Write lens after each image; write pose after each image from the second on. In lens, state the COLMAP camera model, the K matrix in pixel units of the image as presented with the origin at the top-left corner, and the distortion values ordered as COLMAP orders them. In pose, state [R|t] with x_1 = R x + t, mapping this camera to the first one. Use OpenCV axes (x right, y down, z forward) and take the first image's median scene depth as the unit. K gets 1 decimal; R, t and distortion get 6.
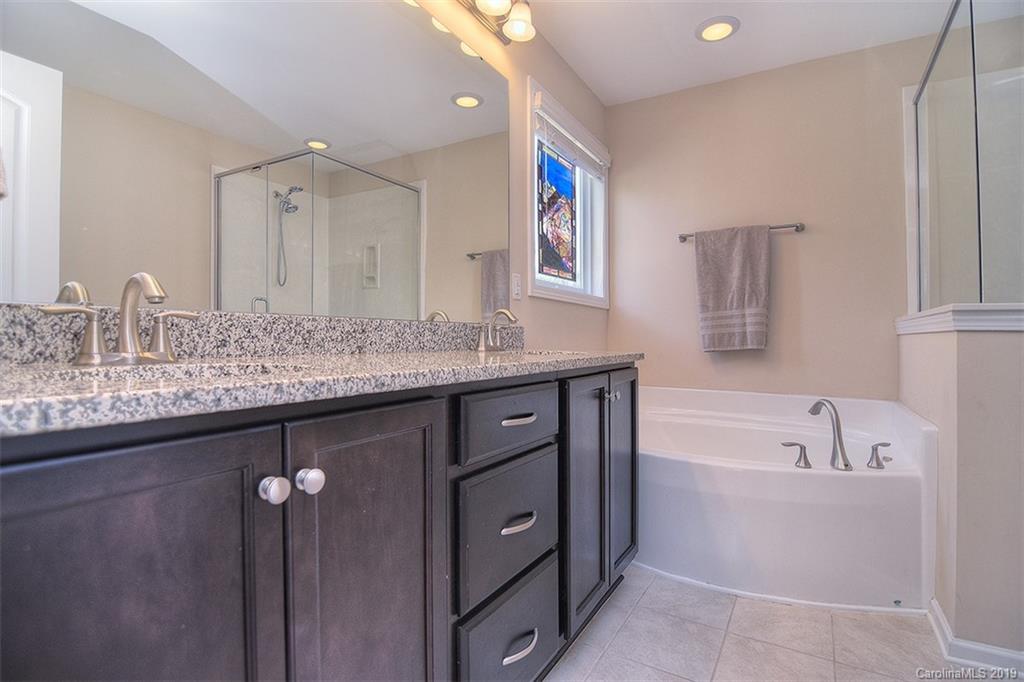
lens RADIAL K [[502.3, 0, 512.2], [0, 502.3, 339.2], [0, 0, 1]] dist [-0.019929, -0.001416]
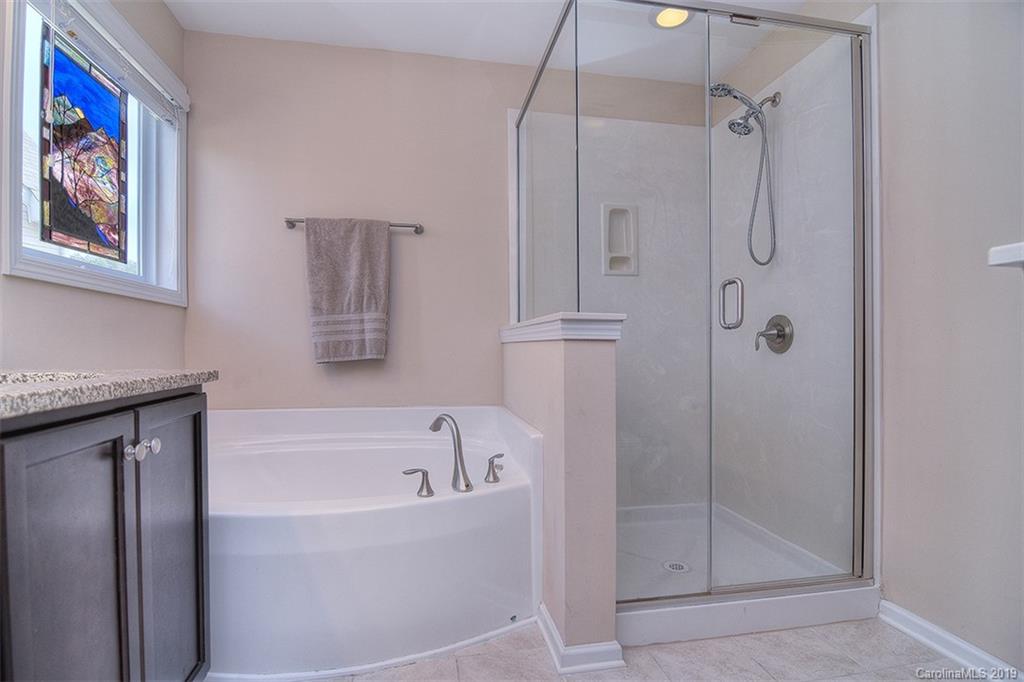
lens RADIAL K [[502.3, 0, 512.2], [0, 502.3, 339.2], [0, 0, 1]] dist [-0.019929, -0.001416]
pose [[0.754534, 0.004990, 0.656242, 0.090116], [0.004057, 0.999917, -0.012268, -0.003372], [-0.656249, 0.011919, 0.754451, 0.174431]]
